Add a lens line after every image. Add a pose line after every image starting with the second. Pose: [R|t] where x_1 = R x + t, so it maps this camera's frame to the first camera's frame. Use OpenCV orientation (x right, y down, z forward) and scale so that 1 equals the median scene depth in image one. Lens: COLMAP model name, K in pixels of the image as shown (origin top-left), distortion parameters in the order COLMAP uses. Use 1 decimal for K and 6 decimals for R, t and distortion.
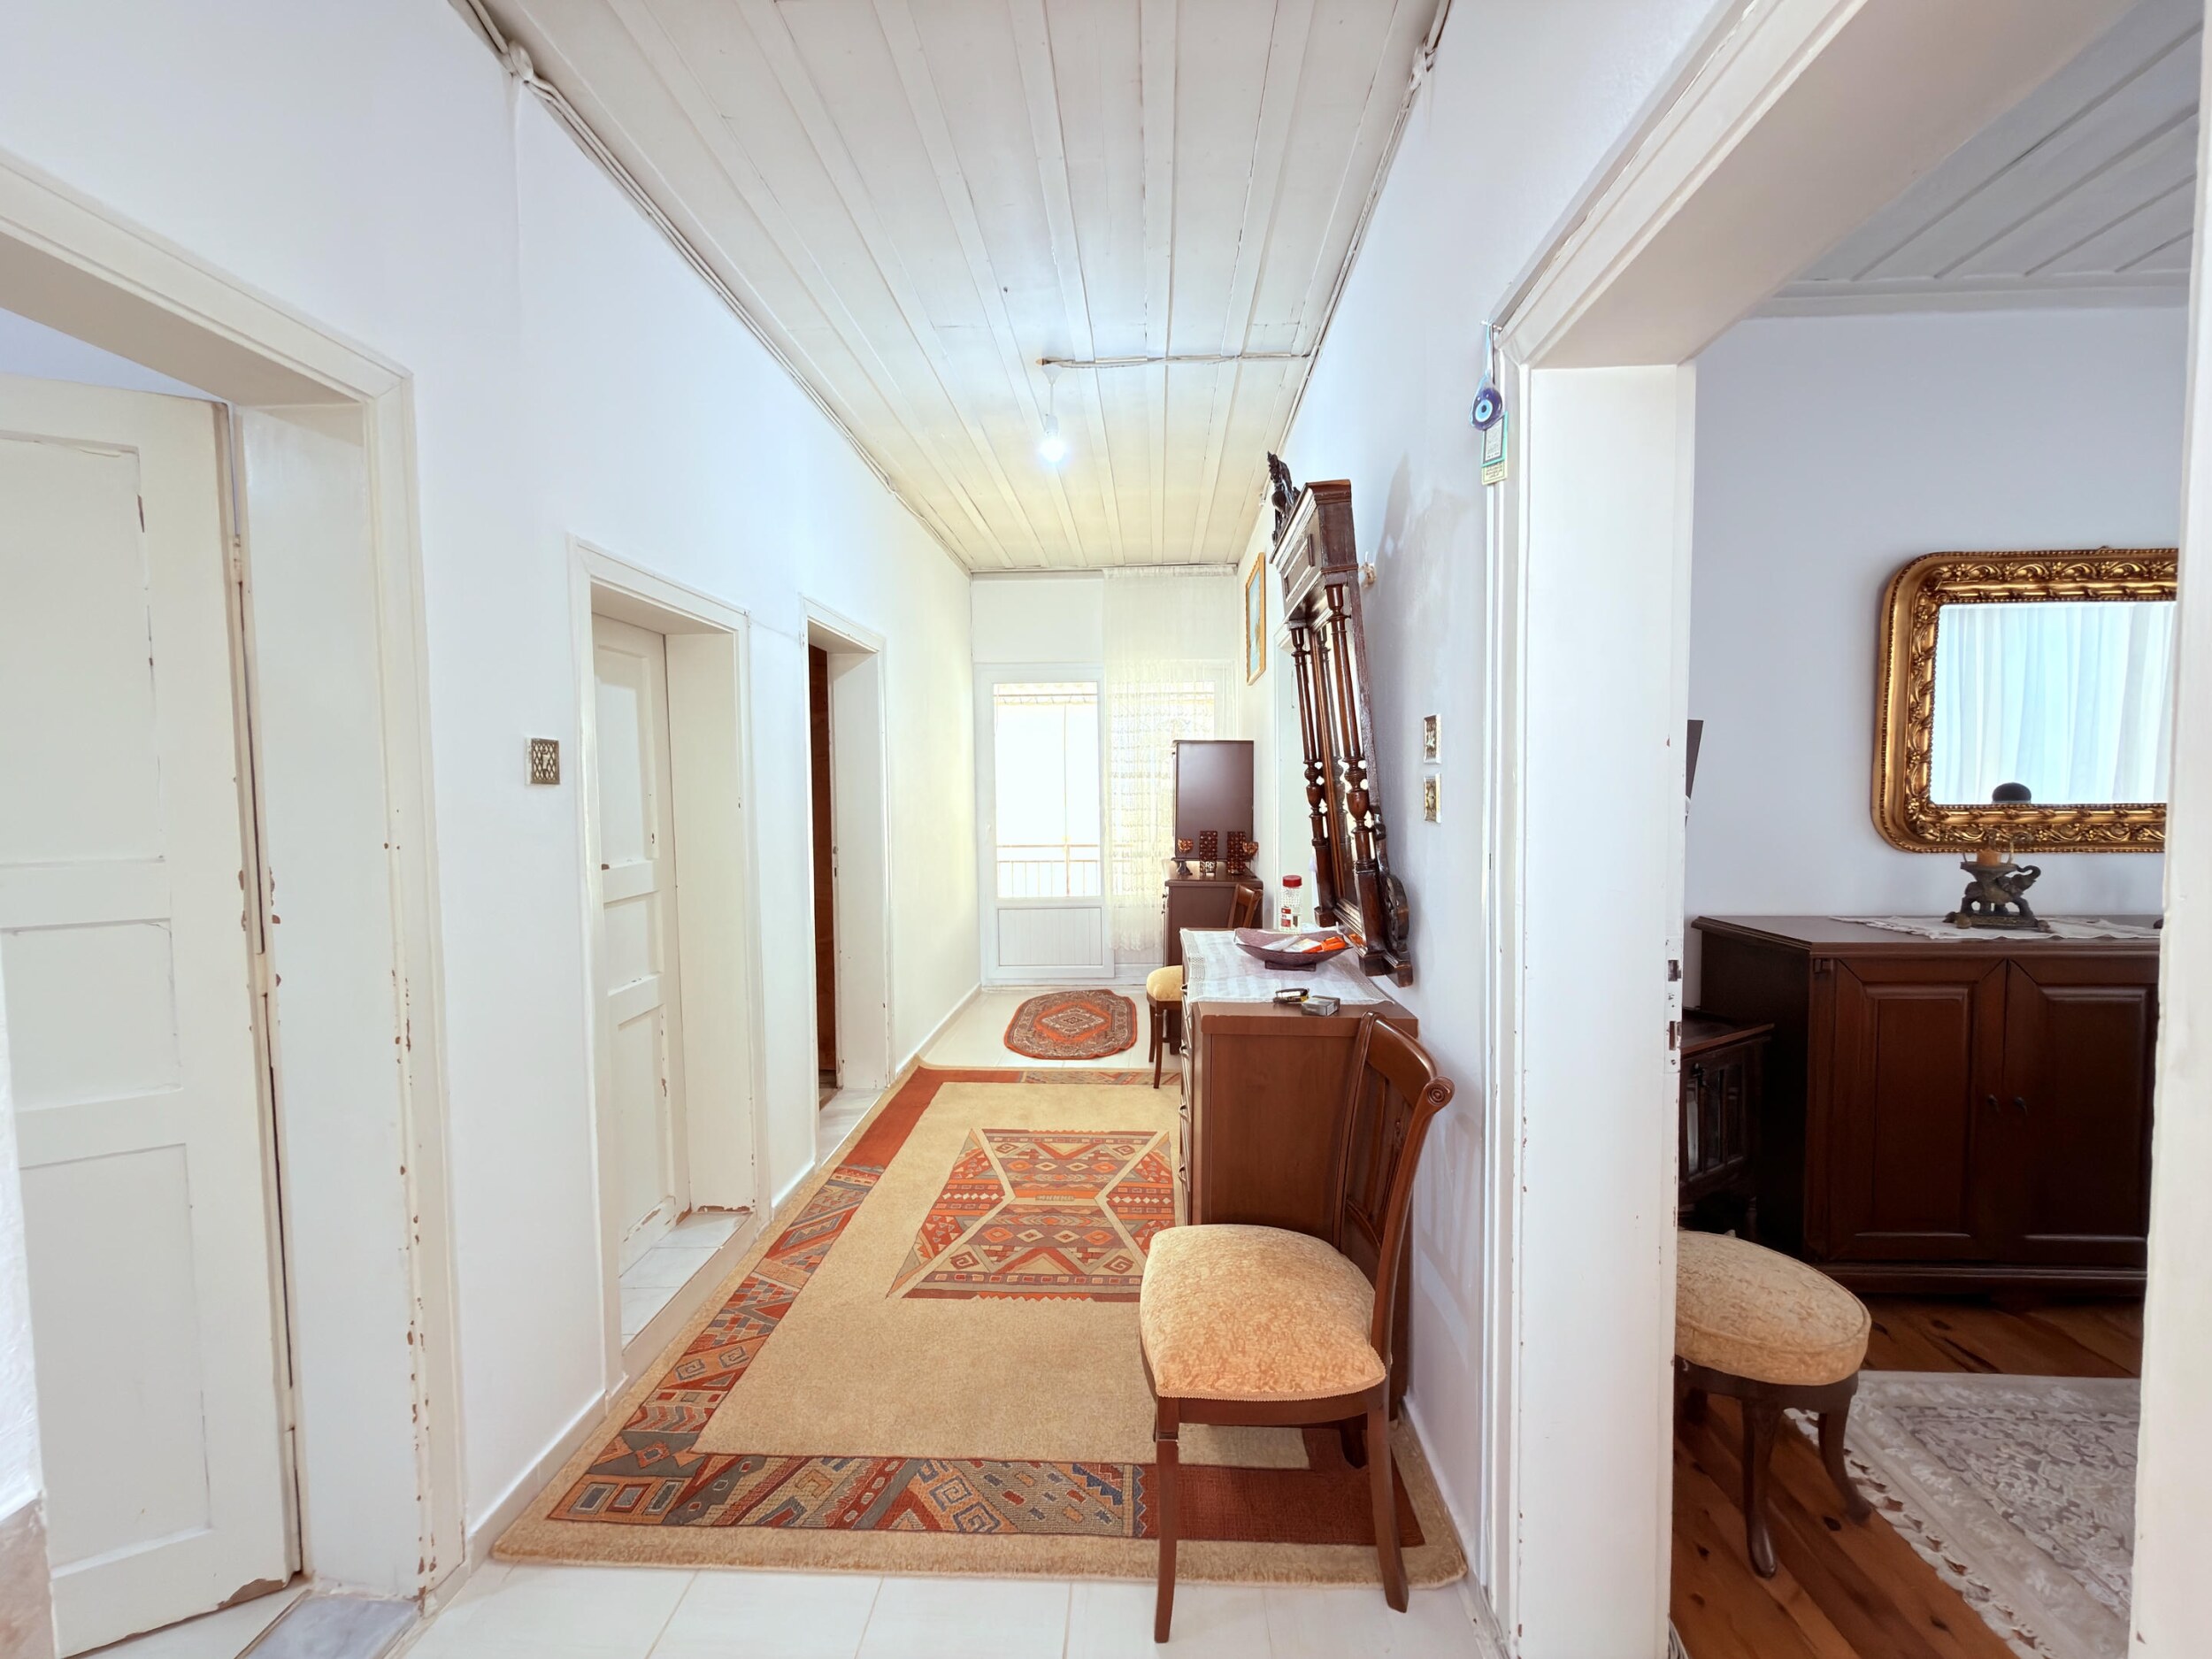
lens RADIAL K [[880.4, 0, 1107.0], [0, 880.4, 832.5], [0, 0, 1]] dist [-0.001273, 0.000697]
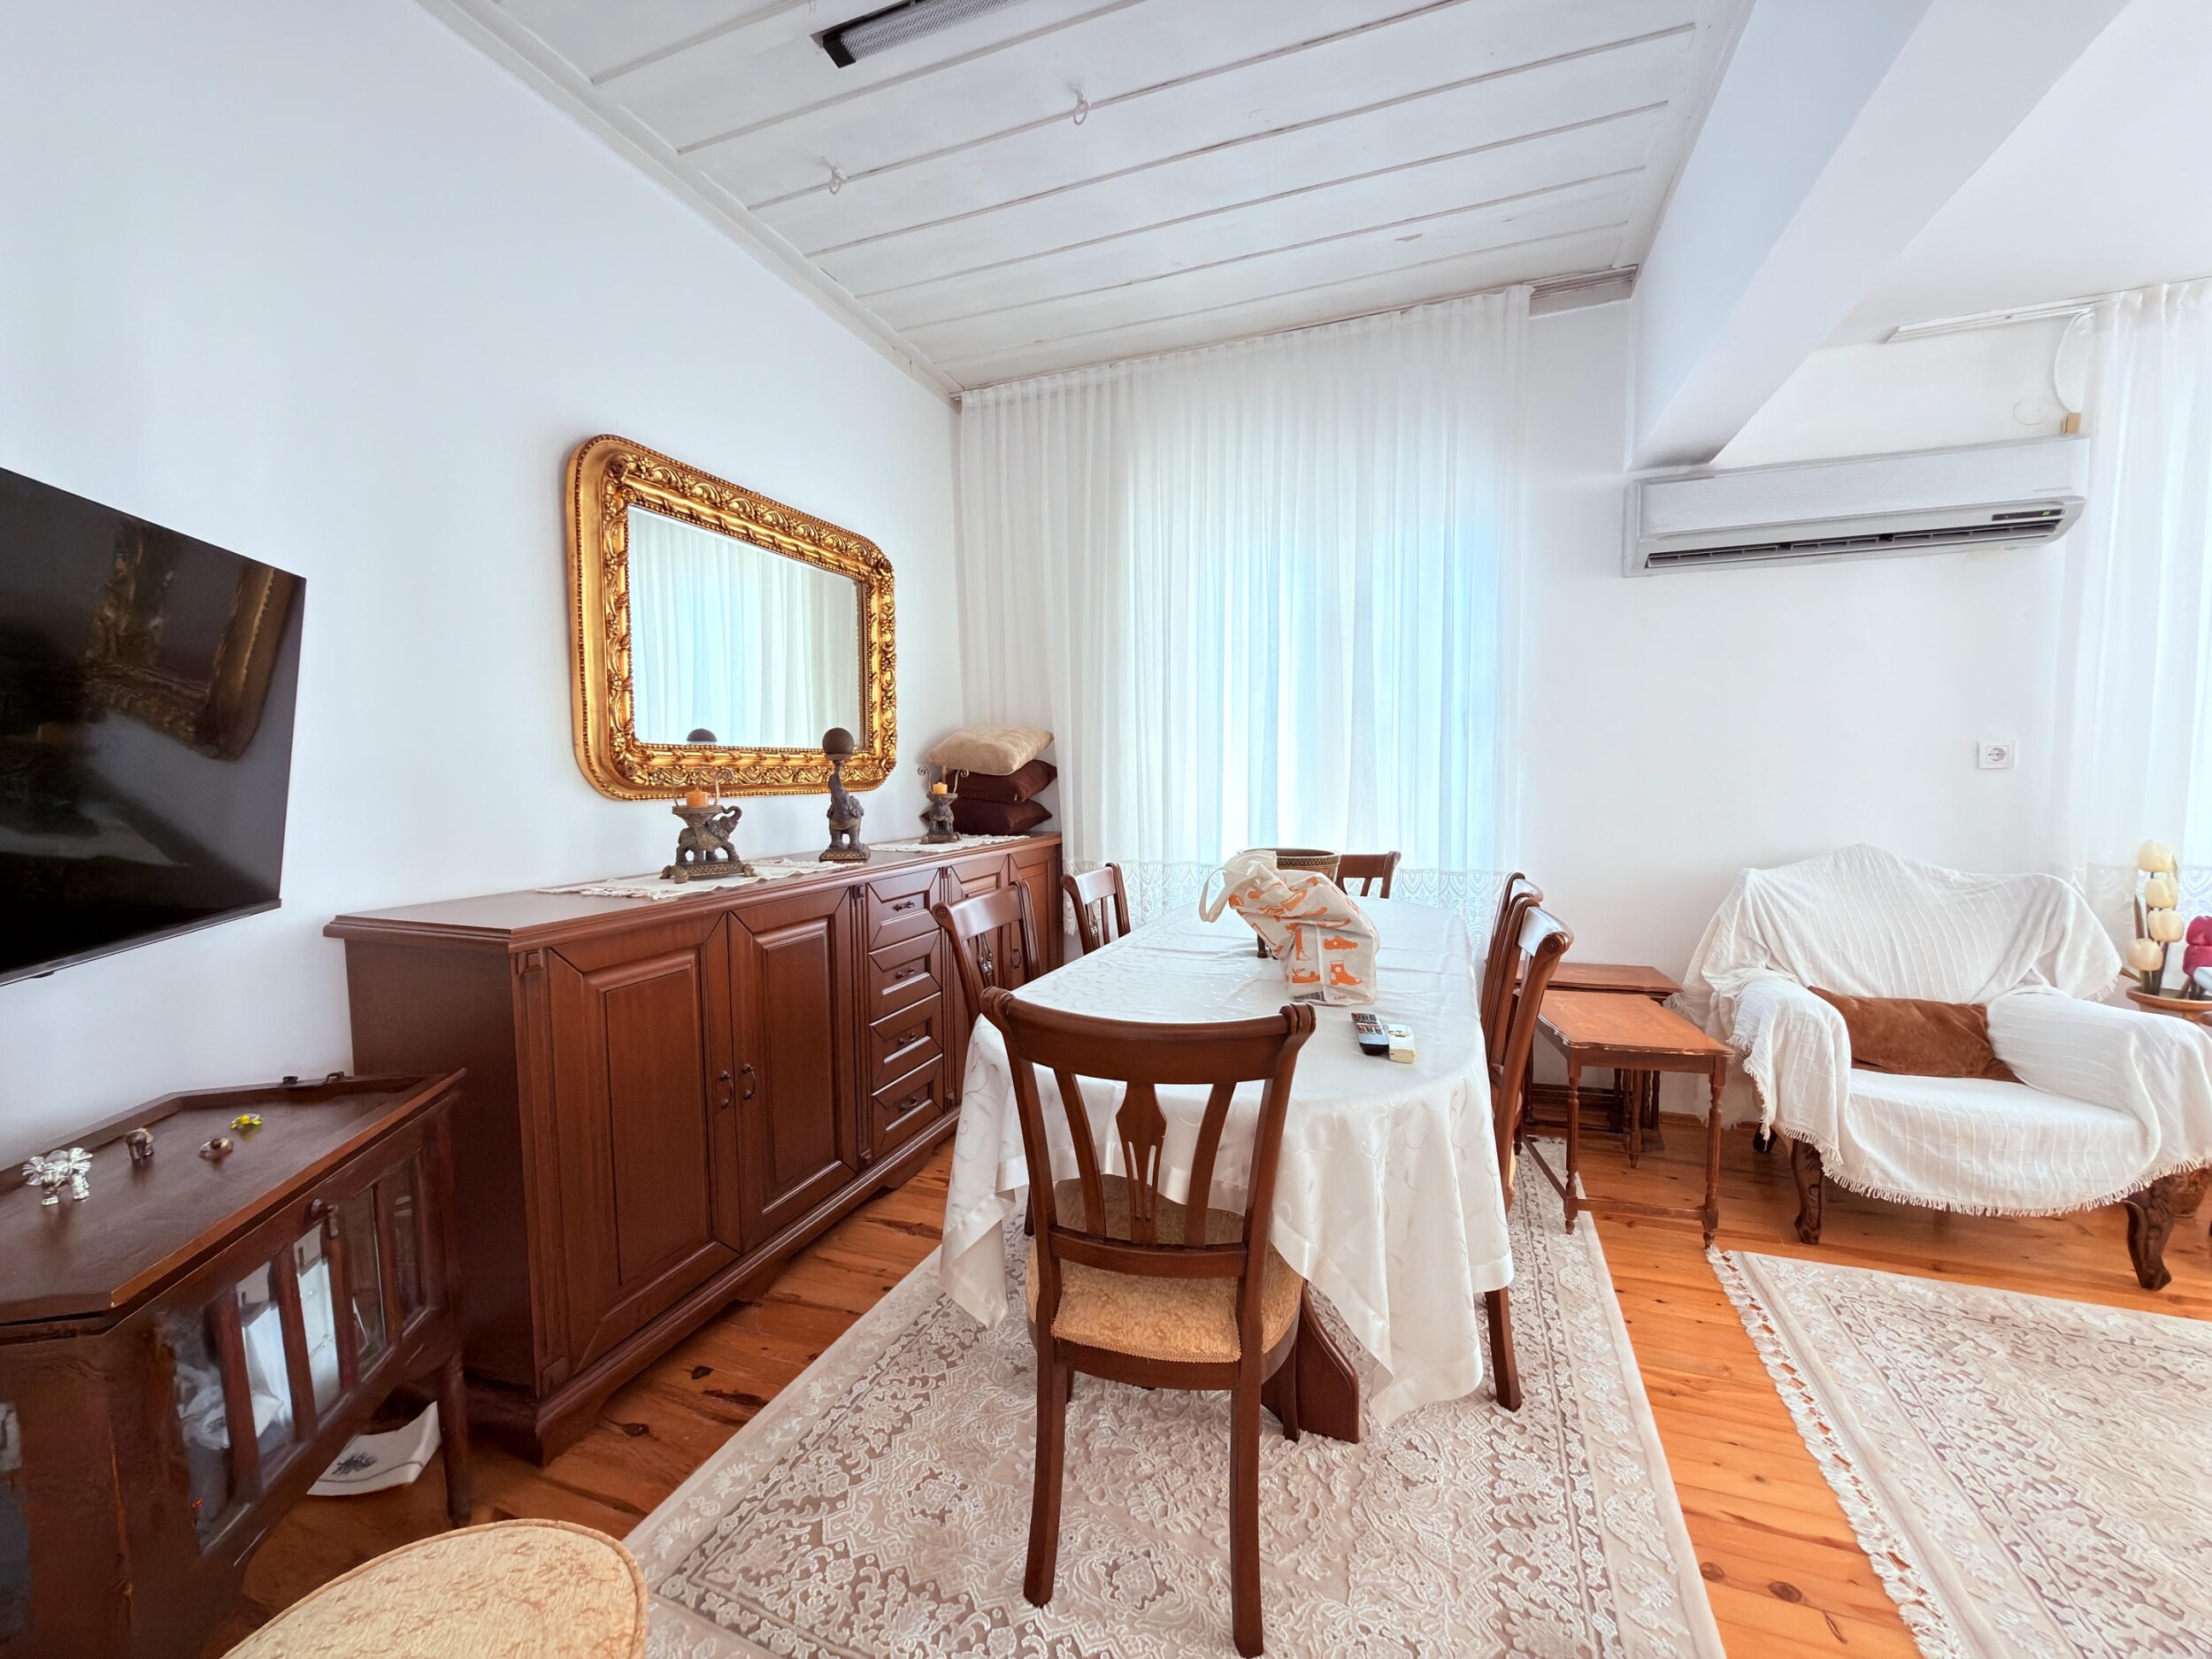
lens RADIAL K [[880.4, 0, 1111.3], [0, 880.4, 828.3], [0, 0, 1]] dist [-0.001273, 0.000697]
pose [[0.304086, -0.057735, 0.950893, 0.274908], [0.053906, 0.997605, 0.043332, 0.039029], [-0.951118, 0.038082, 0.306470, 0.319953]]
